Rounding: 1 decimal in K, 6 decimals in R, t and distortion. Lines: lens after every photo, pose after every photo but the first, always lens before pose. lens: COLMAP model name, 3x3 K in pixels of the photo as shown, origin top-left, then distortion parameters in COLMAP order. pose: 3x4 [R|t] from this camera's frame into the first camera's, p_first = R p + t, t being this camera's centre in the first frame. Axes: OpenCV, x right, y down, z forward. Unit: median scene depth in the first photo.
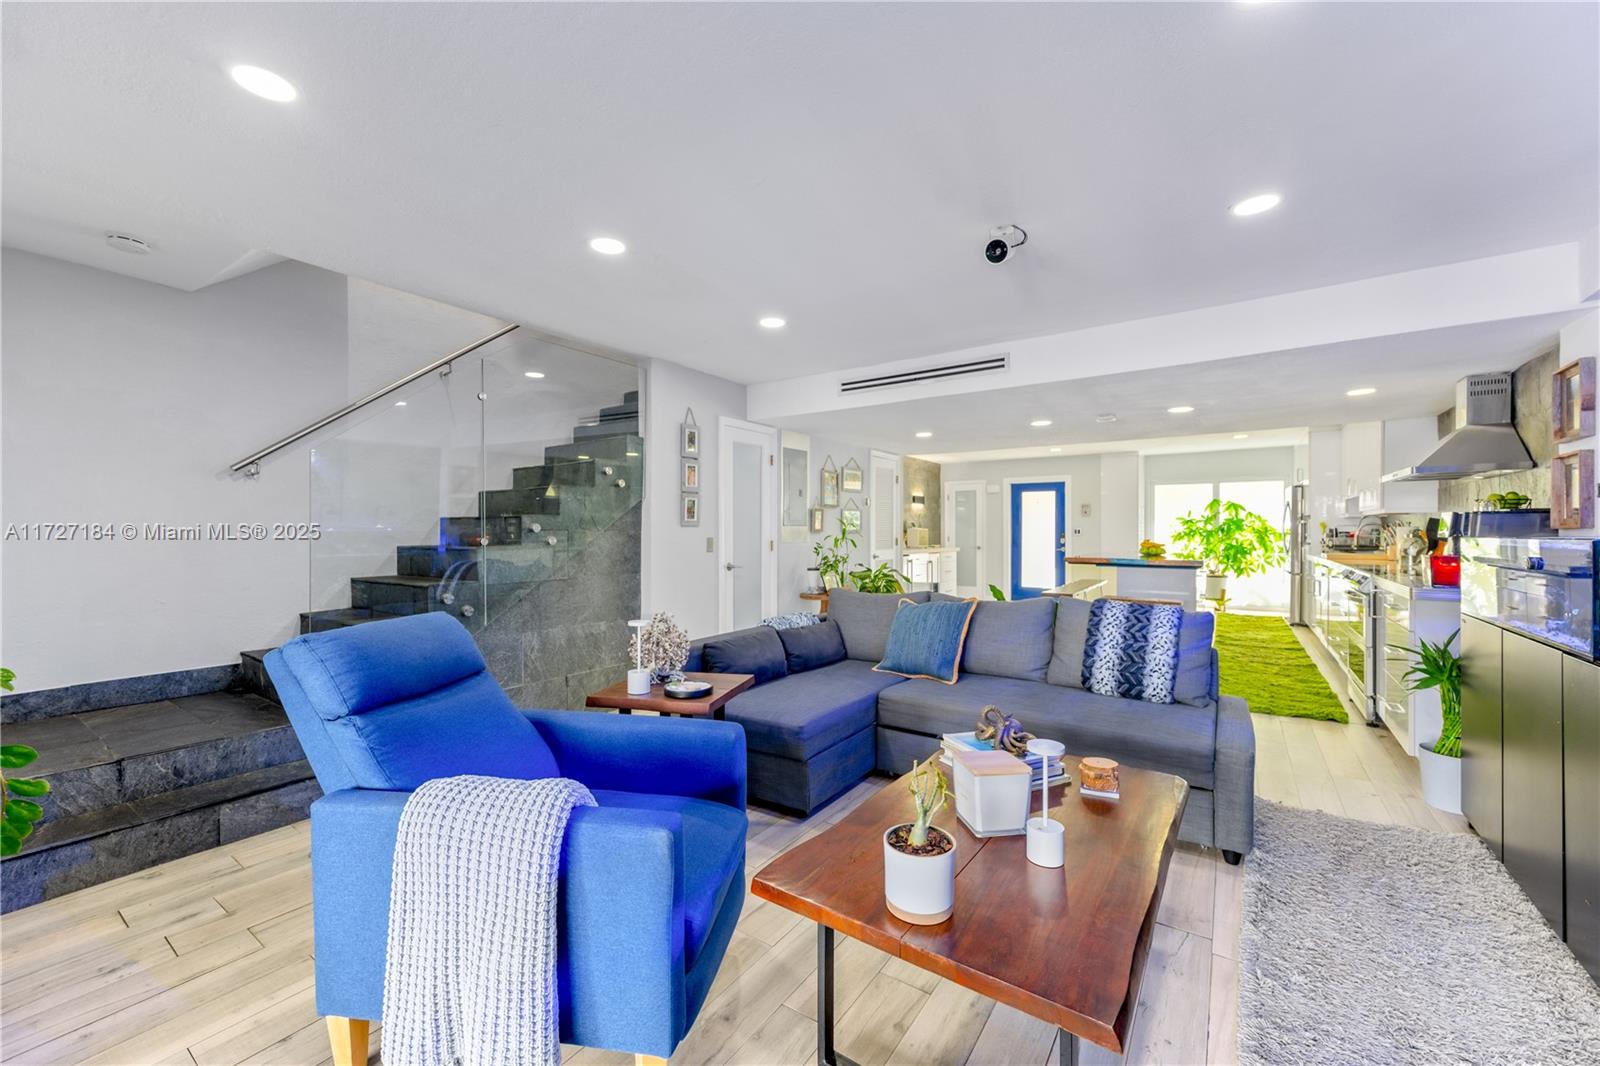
lens RADIAL K [[631.7, 0, 805.4], [0, 631.7, 533.7], [0, 0, 1]] dist [-0.003671, 0.001049]
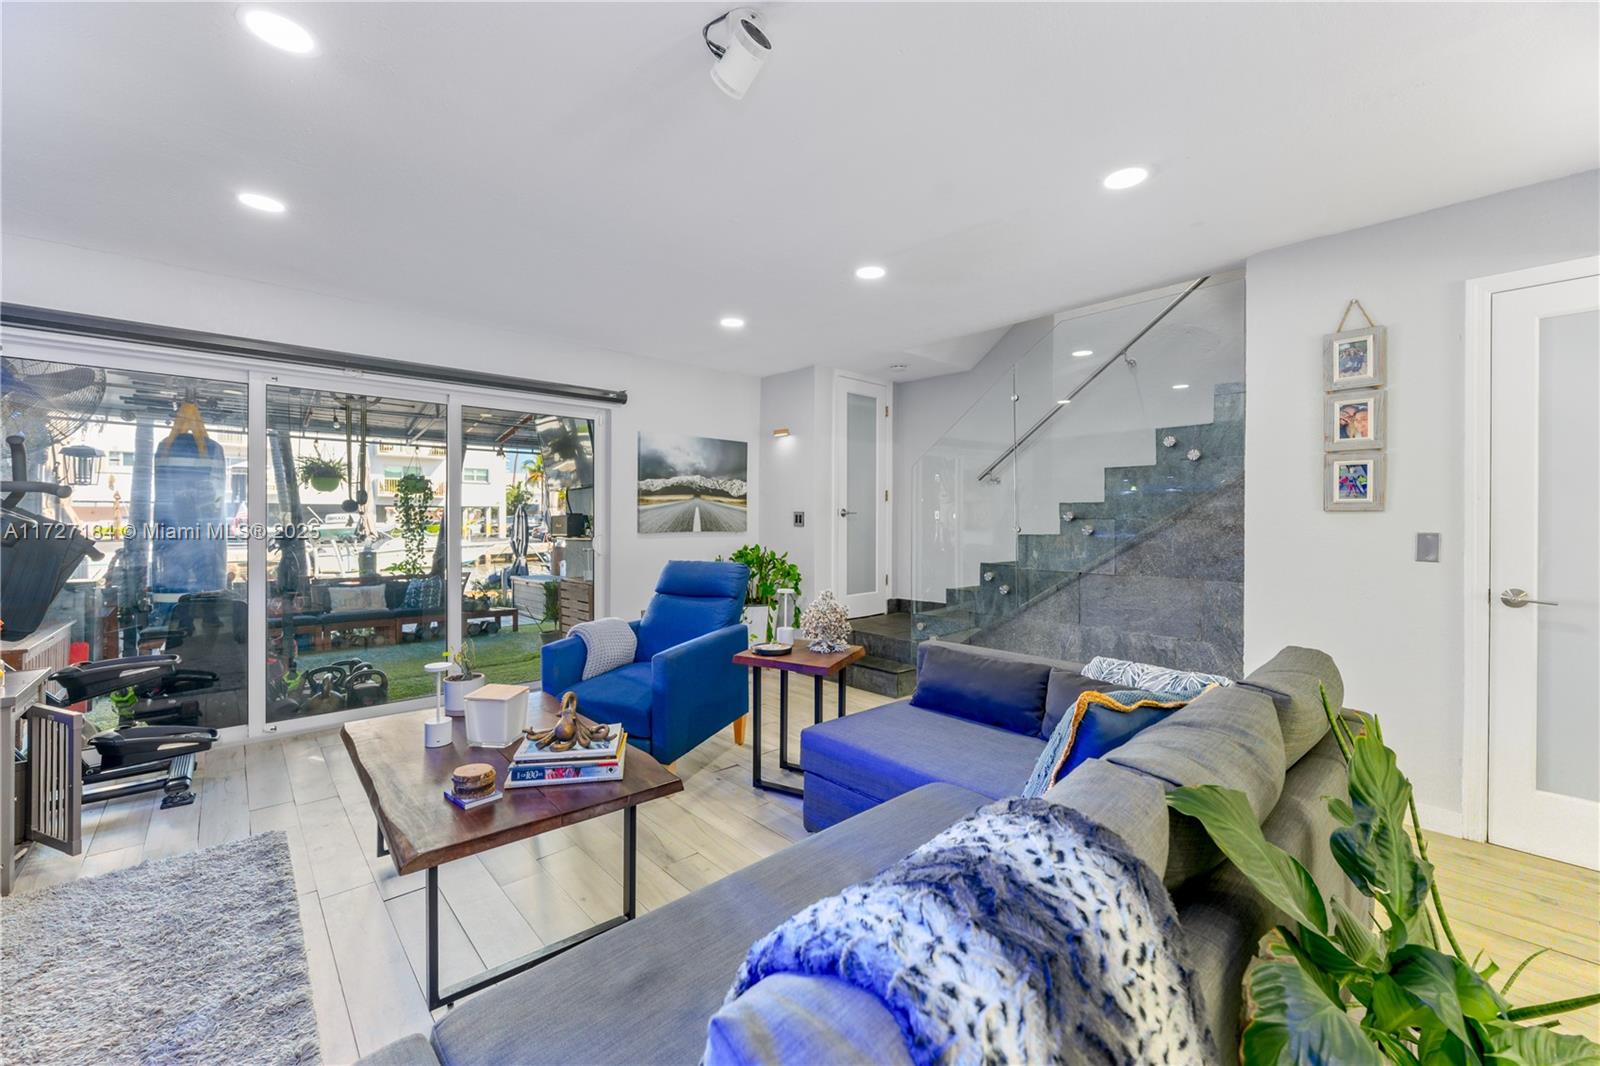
lens RADIAL K [[631.7, 0, 801.4], [0, 631.7, 521.4], [0, 0, 1]] dist [-0.003671, 0.001049]
pose [[-0.228584, 0.000101, -0.973524, 0.356378], [-0.007323, 0.999972, 0.001823, -0.000142], [0.973497, 0.007546, -0.228577, 0.490889]]
